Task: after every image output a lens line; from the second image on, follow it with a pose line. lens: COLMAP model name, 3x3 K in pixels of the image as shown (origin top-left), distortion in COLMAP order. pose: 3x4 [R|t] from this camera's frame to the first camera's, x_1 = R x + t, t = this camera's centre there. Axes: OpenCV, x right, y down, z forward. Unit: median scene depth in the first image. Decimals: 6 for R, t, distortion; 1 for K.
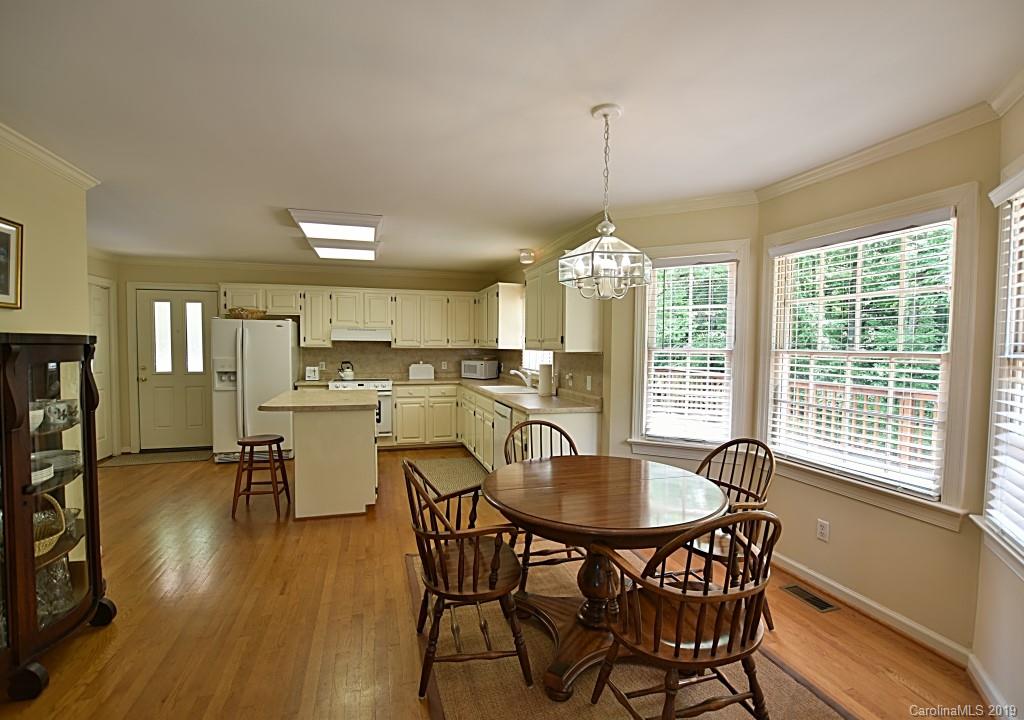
lens RADIAL K [[474.6, 0, 519.1], [0, 474.6, 365.0], [0, 0, 1]] dist [-0.029693, 0.003348]
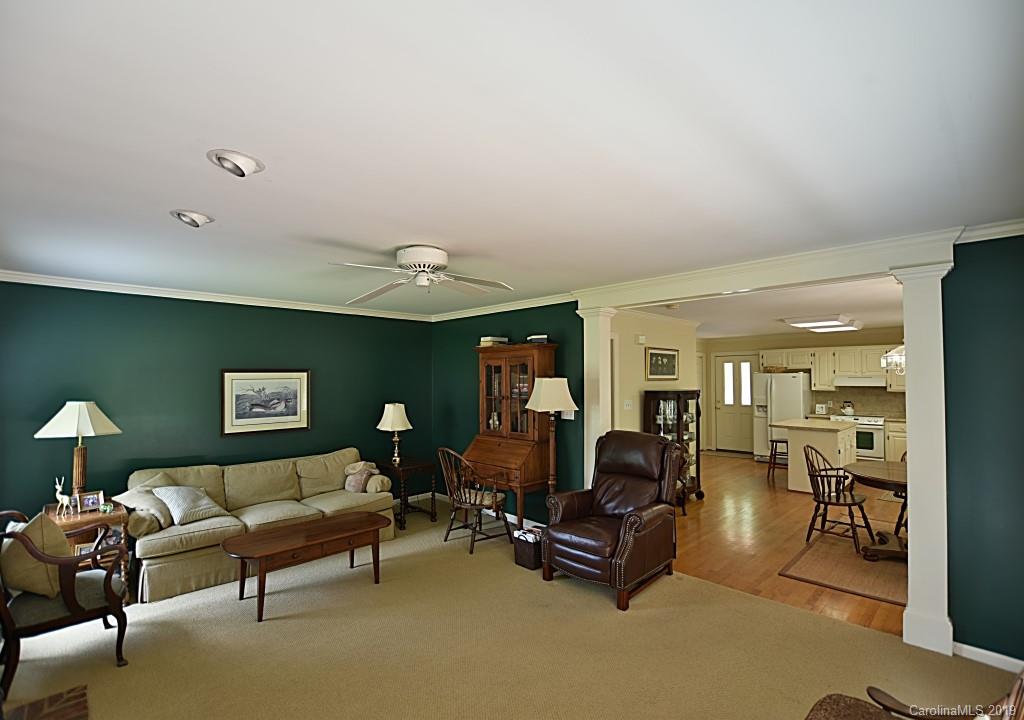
lens RADIAL K [[474.6, 0, 518.3], [0, 474.6, 363.5], [0, 0, 1]] dist [-0.029693, 0.003348]
pose [[0.464060, -0.037802, -0.884997, 0.402184], [-0.030620, 0.997807, -0.058677, -0.008429], [0.885274, 0.054328, 0.461885, -0.472597]]
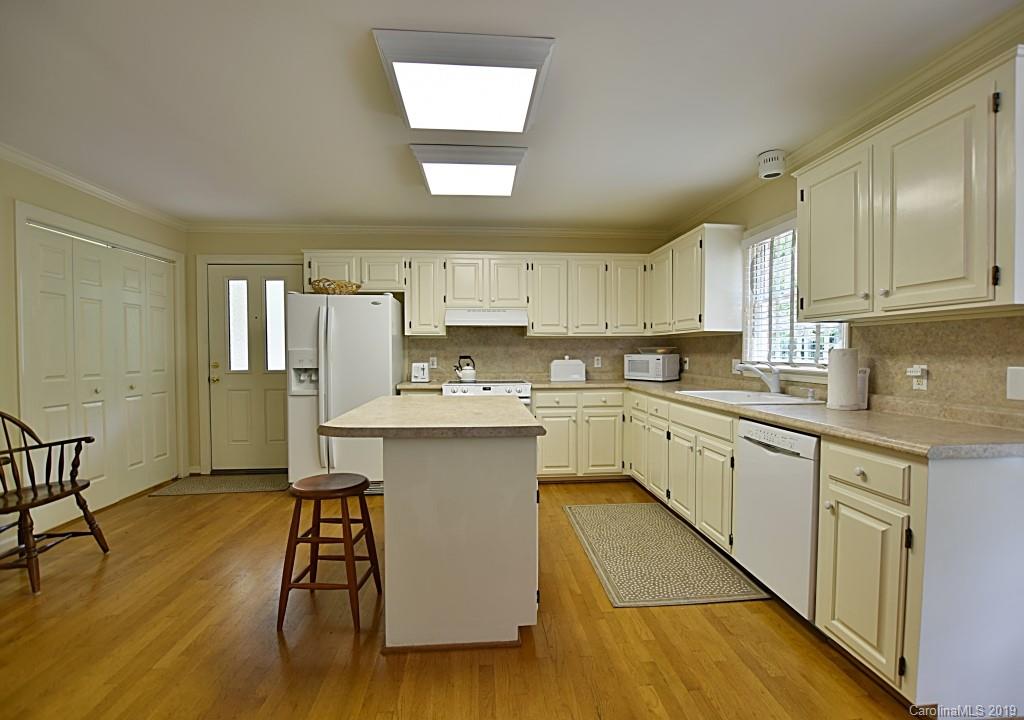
lens RADIAL K [[474.6, 0, 516.3], [0, 474.6, 365.4], [0, 0, 1]] dist [-0.029693, 0.003348]
pose [[0.976221, -0.004855, -0.216725, -0.143562], [0.001767, 0.999894, -0.014443, 0.018432], [0.216772, 0.013717, 0.976126, 0.337235]]
